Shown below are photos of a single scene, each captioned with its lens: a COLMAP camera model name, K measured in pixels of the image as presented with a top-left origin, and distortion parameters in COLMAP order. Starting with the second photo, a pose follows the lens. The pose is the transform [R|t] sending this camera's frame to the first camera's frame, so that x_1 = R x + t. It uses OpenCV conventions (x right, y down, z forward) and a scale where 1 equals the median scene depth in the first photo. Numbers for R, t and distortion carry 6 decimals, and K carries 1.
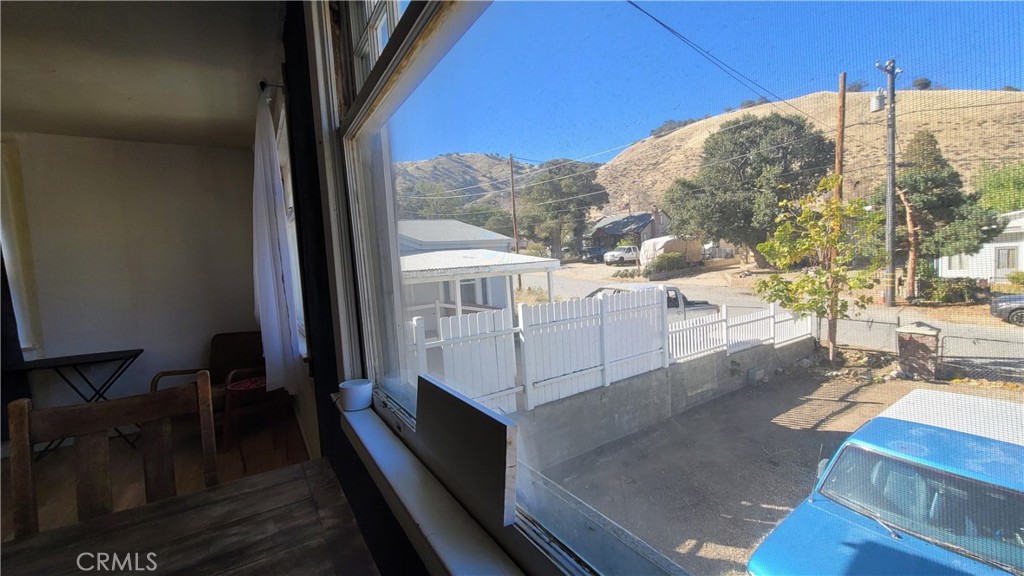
lens RADIAL K [[419.0, 0, 510.1], [0, 419.0, 288.6], [0, 0, 1]] dist [-0.010954, 0.002123]
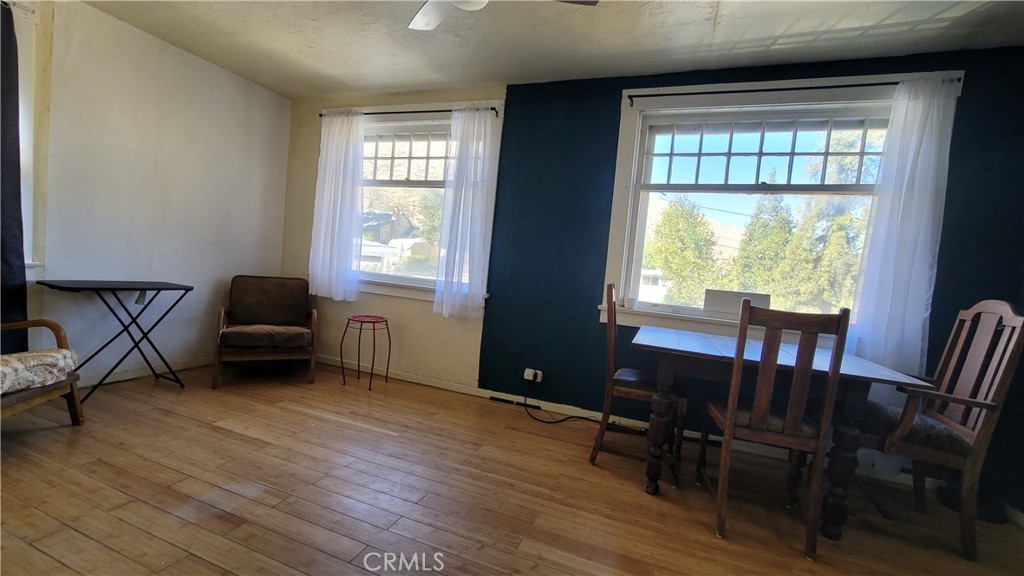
lens RADIAL K [[419.0, 0, 516.0], [0, 419.0, 290.4], [0, 0, 1]] dist [-0.010954, 0.002123]
pose [[0.783174, 0.089185, 0.615374, -0.127673], [-0.093326, 0.995310, -0.025474, 0.017515], [-0.614759, -0.037480, 0.787824, -0.027331]]
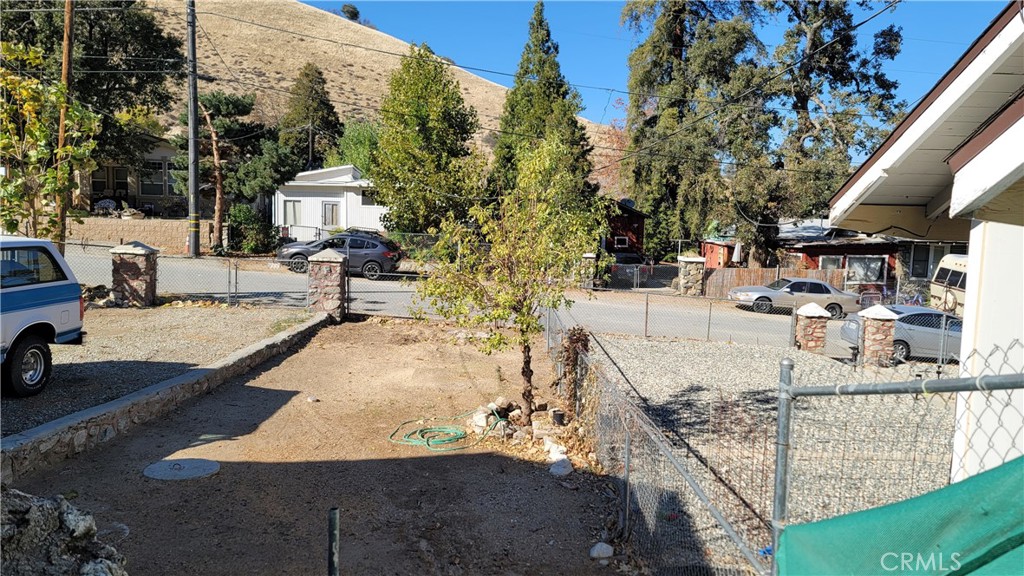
lens RADIAL K [[744.6, 0, 512.3], [0, 744.6, 277.2], [0, 0, 1]] dist [0.075182, 0.000392]
pose [[0.552565, 0.008214, 0.833429, 0.062833], [-0.003281, 0.999965, -0.007680, 0.090096], [-0.833463, 0.001509, 0.552573, -0.281424]]
